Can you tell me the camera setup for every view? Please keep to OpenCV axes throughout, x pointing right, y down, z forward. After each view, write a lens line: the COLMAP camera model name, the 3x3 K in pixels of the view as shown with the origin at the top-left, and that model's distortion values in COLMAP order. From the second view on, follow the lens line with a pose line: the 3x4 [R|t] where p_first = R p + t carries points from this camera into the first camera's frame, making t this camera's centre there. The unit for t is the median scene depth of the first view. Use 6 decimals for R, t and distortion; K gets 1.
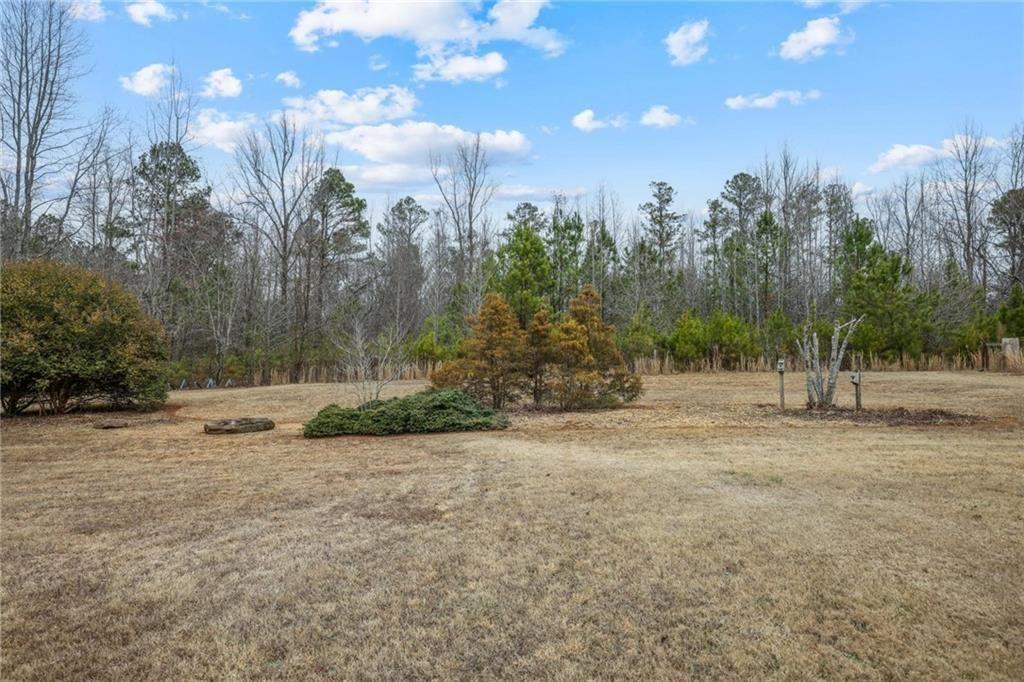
lens RADIAL K [[565.2, 0, 512.0], [0, 565.2, 341.0], [0, 0, 1]] dist [-0.001055, 0.000031]
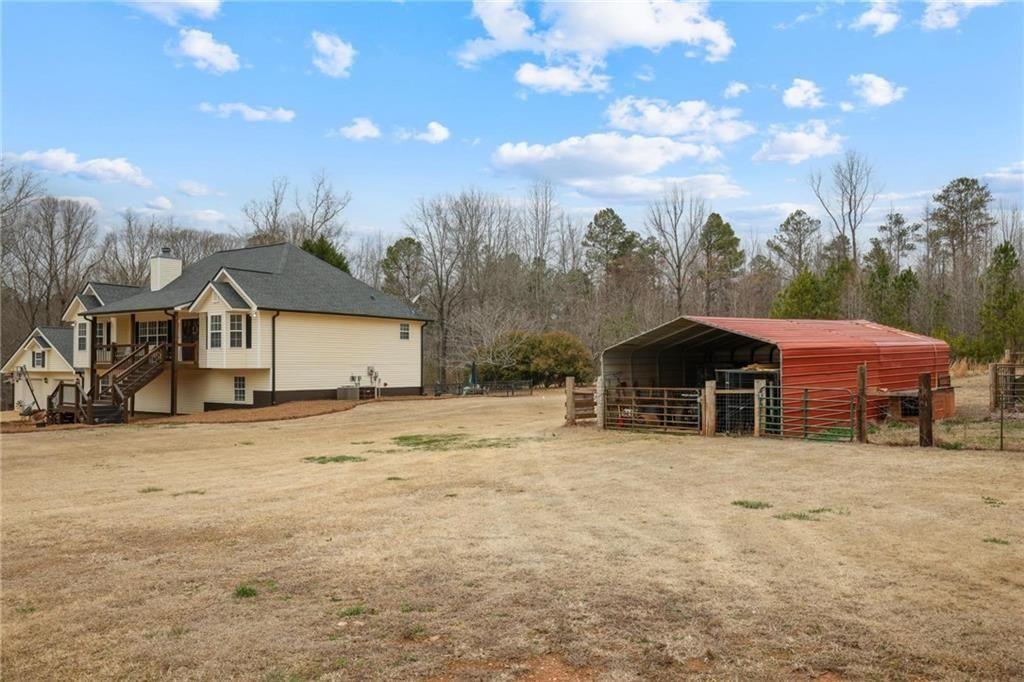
lens RADIAL K [[816.4, 0, 512.0], [0, 816.4, 341.0], [0, 0, 1]] dist [0.003978, 0.000993]
pose [[0.761246, -0.024892, -0.647985, 0.569493], [0.036314, 0.999331, 0.004272, -0.043265], [0.647446, -0.026783, 0.761641, -0.773504]]
